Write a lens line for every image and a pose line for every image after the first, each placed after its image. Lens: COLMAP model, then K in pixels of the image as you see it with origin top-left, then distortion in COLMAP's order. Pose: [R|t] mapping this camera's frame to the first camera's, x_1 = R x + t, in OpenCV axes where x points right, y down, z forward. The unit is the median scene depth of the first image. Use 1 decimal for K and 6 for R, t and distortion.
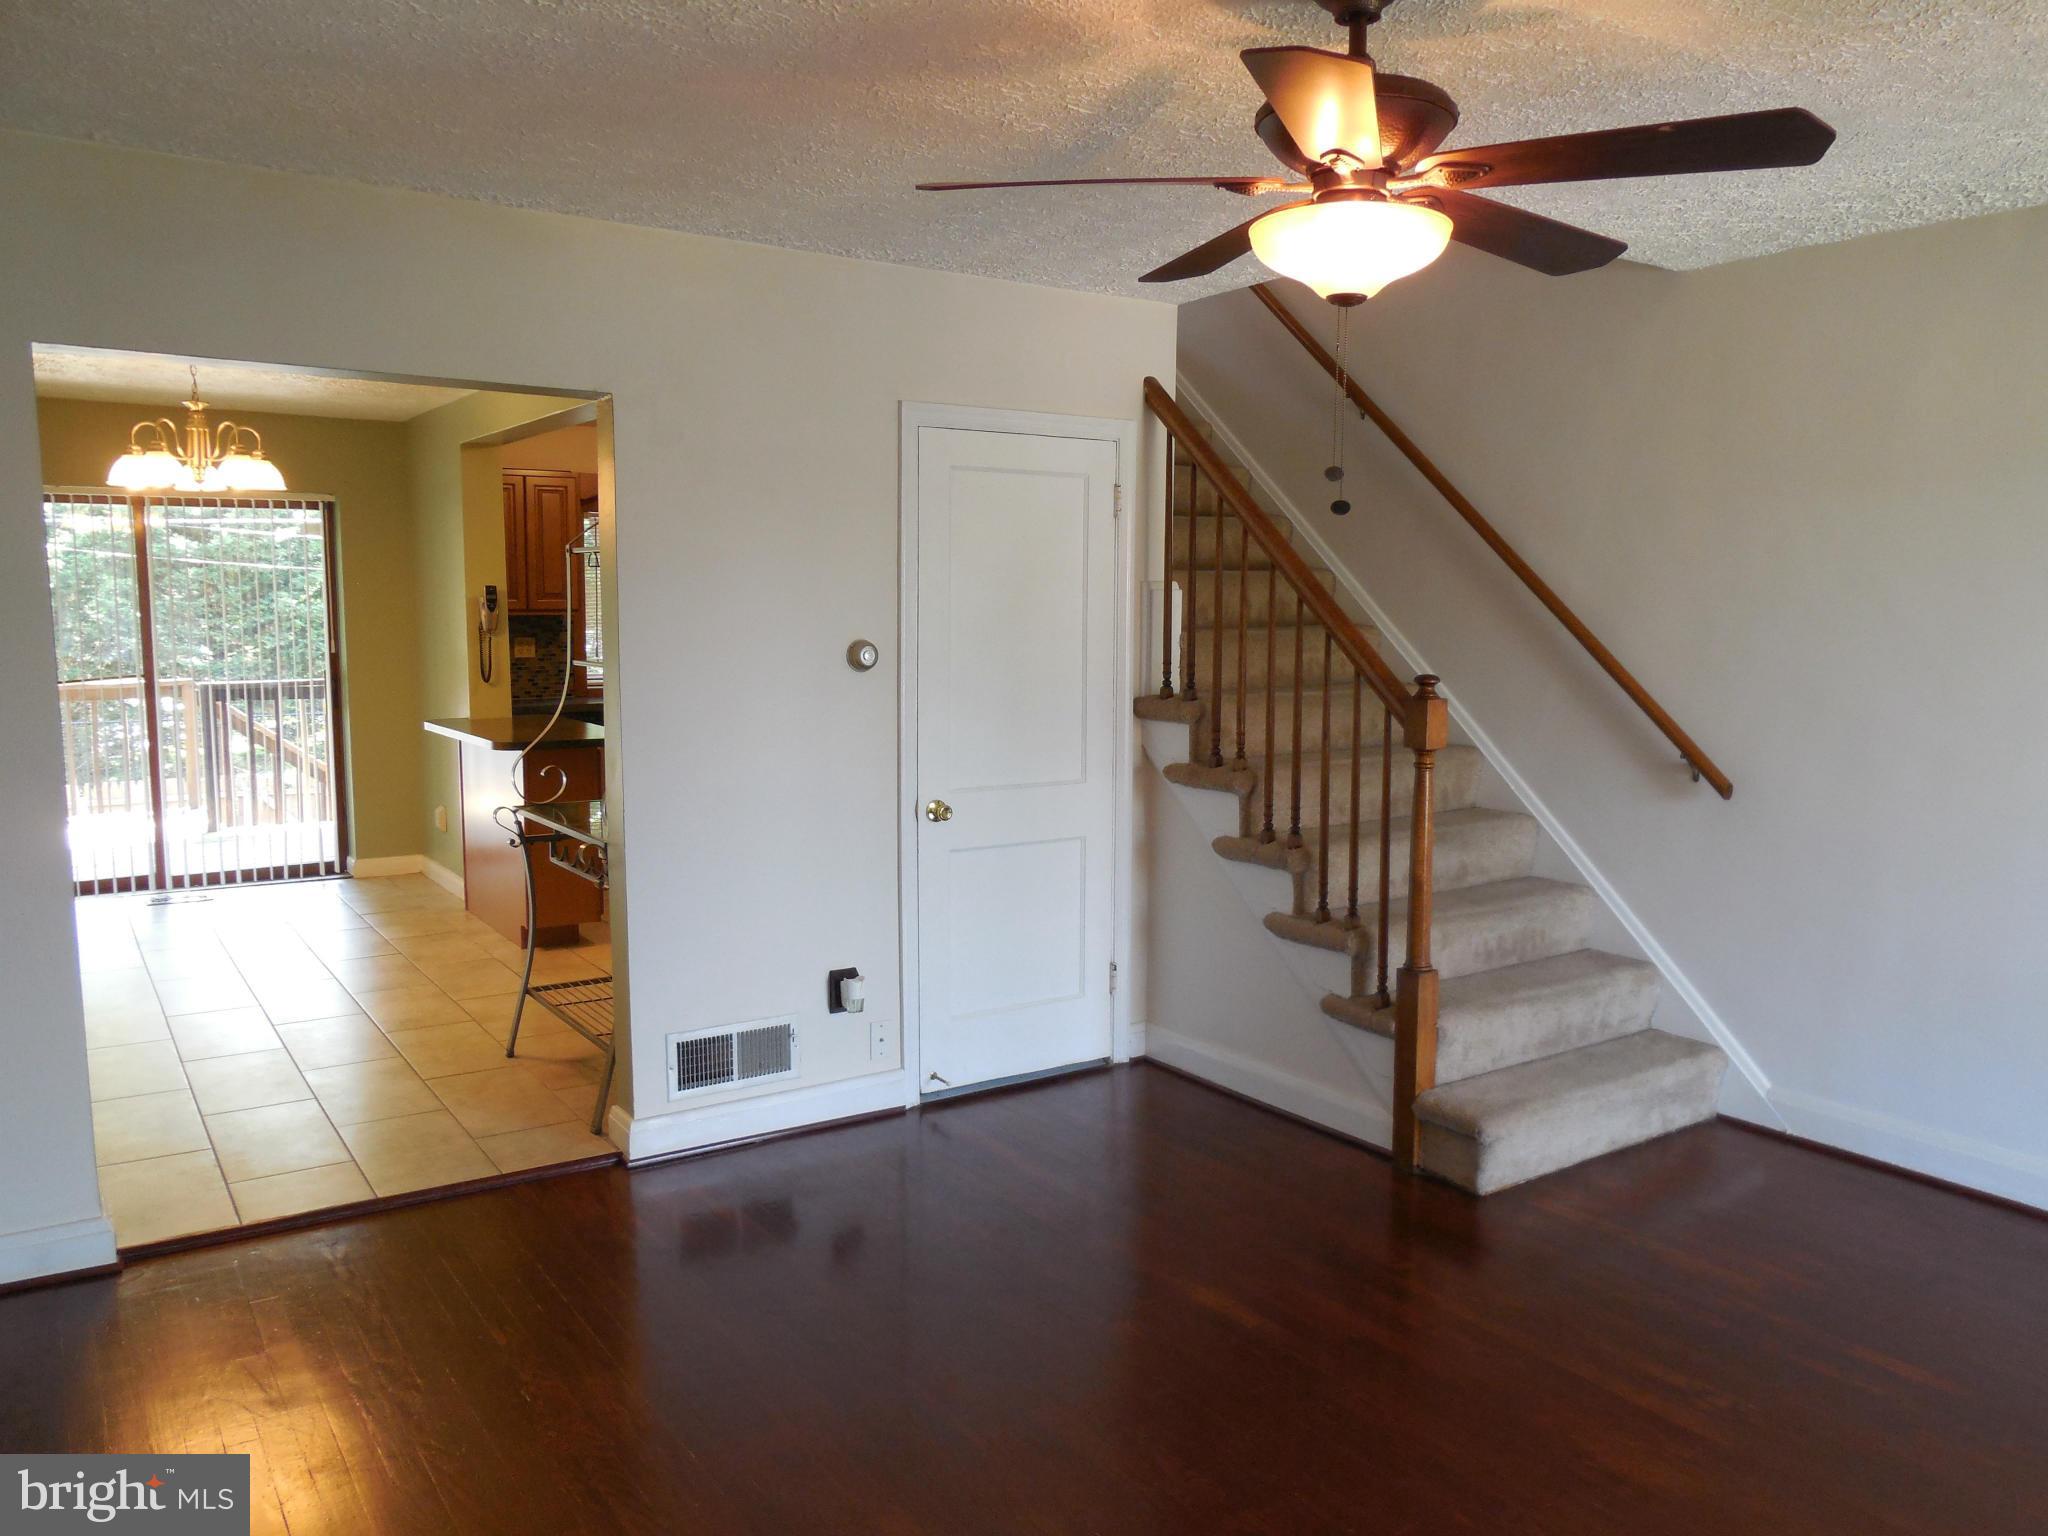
lens RADIAL K [[1553.9, 0, 1026.9], [0, 1553.9, 766.6], [0, 0, 1]] dist [-0.007121, 0.005996]
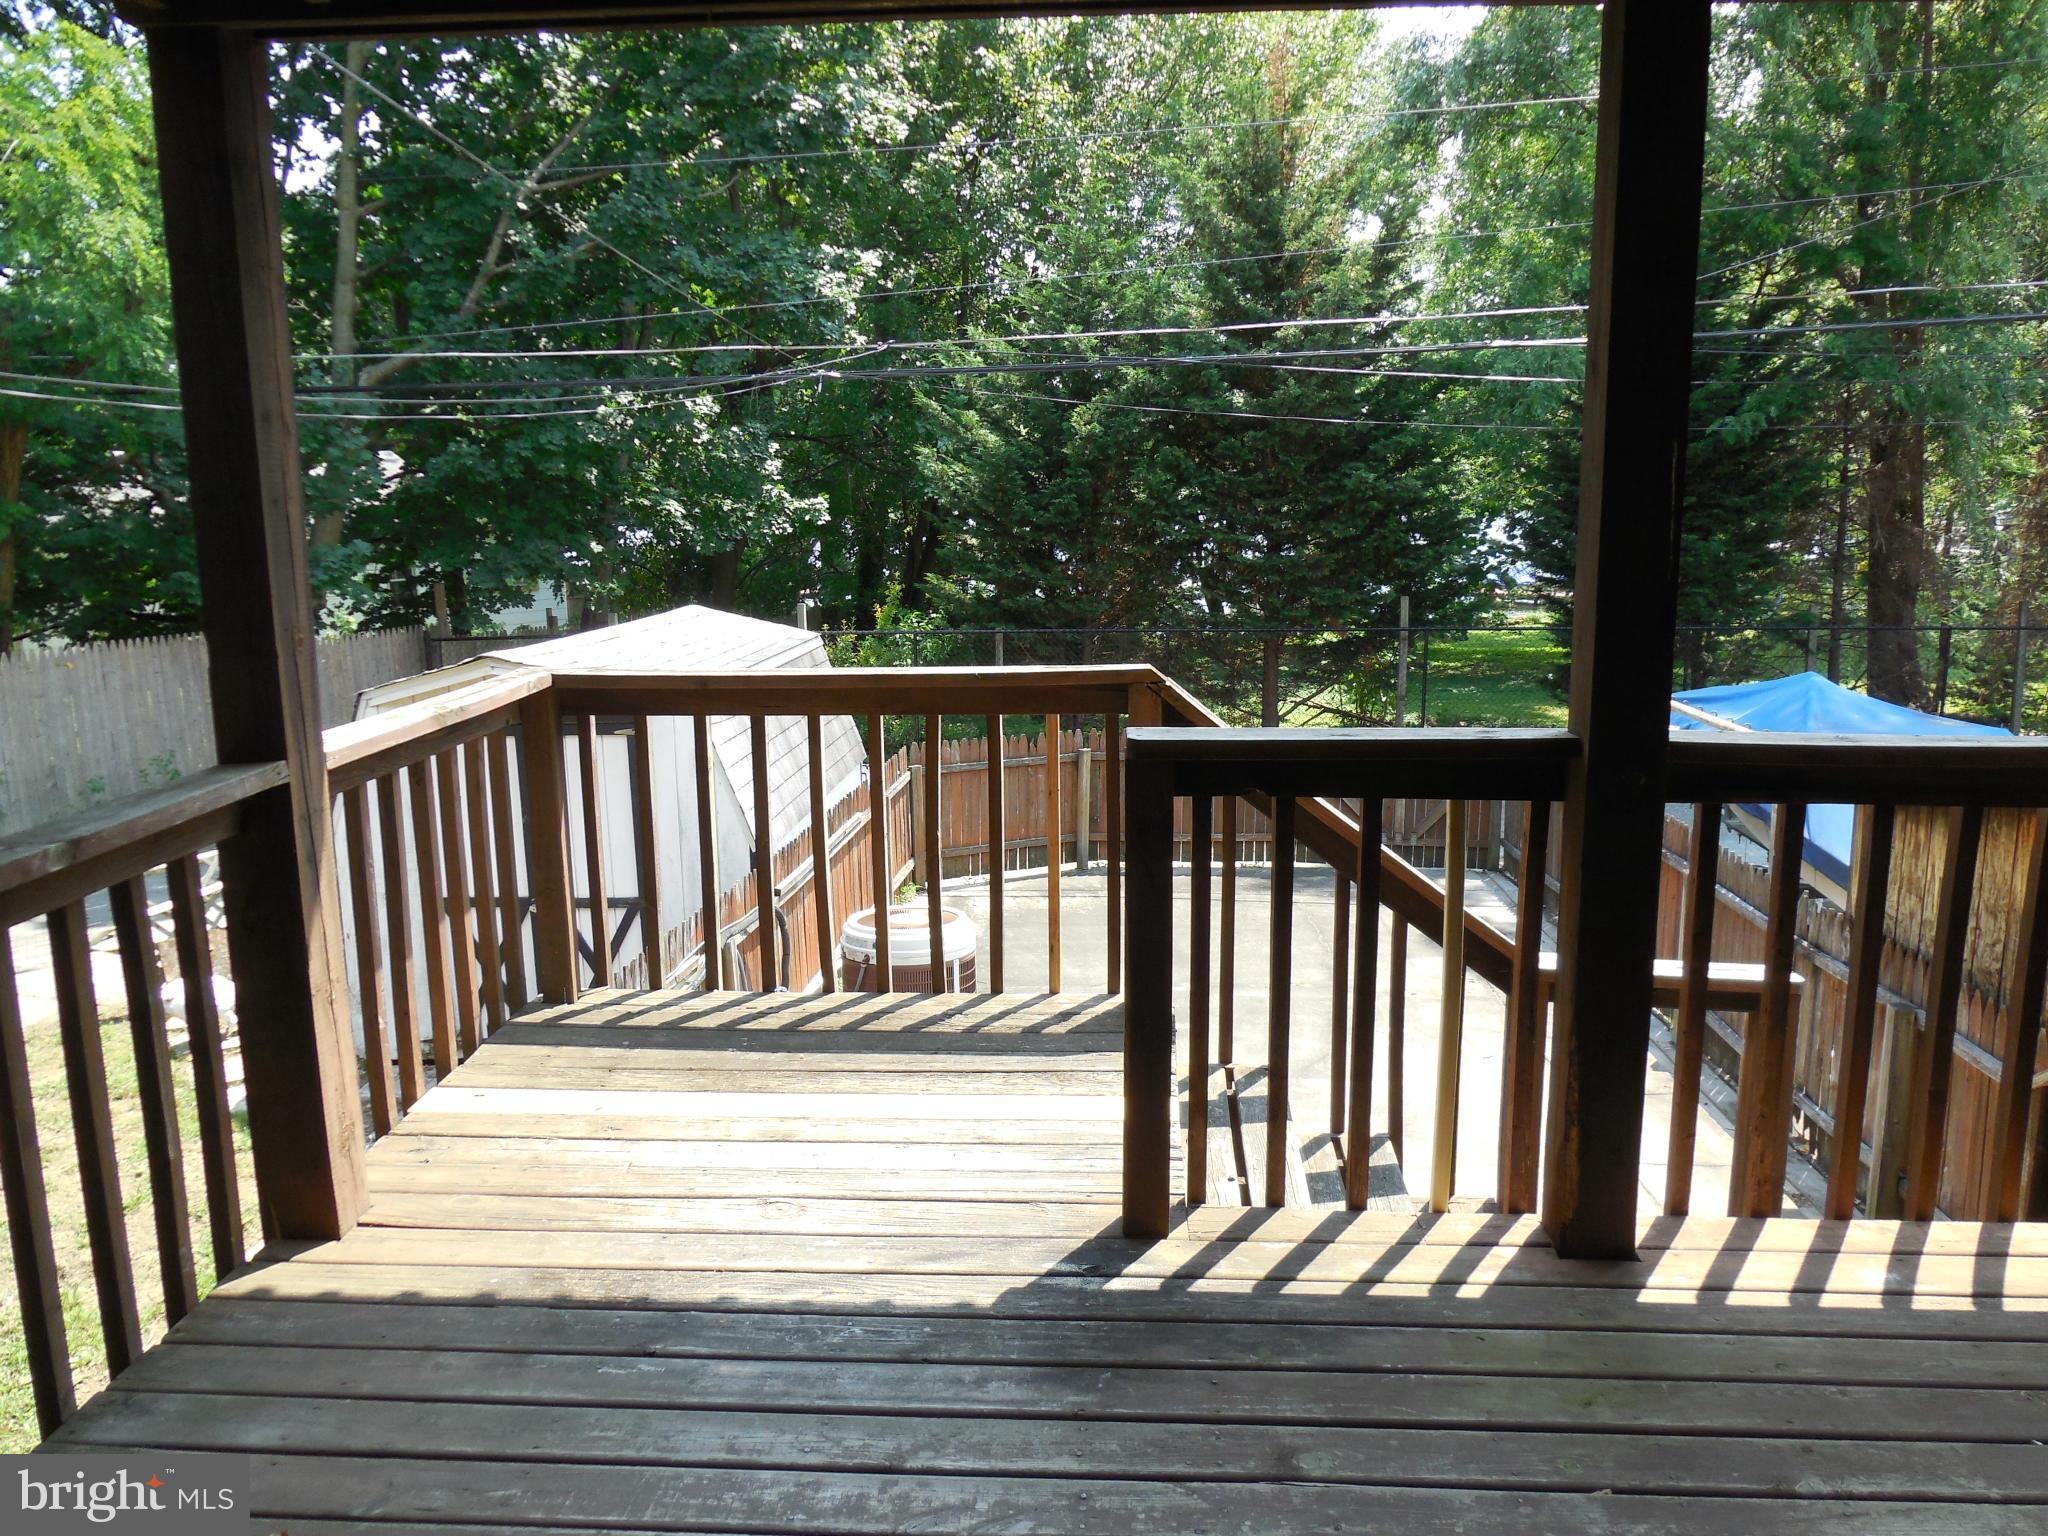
lens RADIAL K [[1553.9, 0, 1023.1], [0, 1553.9, 772.5], [0, 0, 1]] dist [-0.007121, 0.005996]
pose [[0.798805, 0.101864, -0.592903, -0.158593], [-0.054480, 0.993760, 0.097334, -0.030306], [0.599118, -0.045449, 0.799370, 0.316597]]
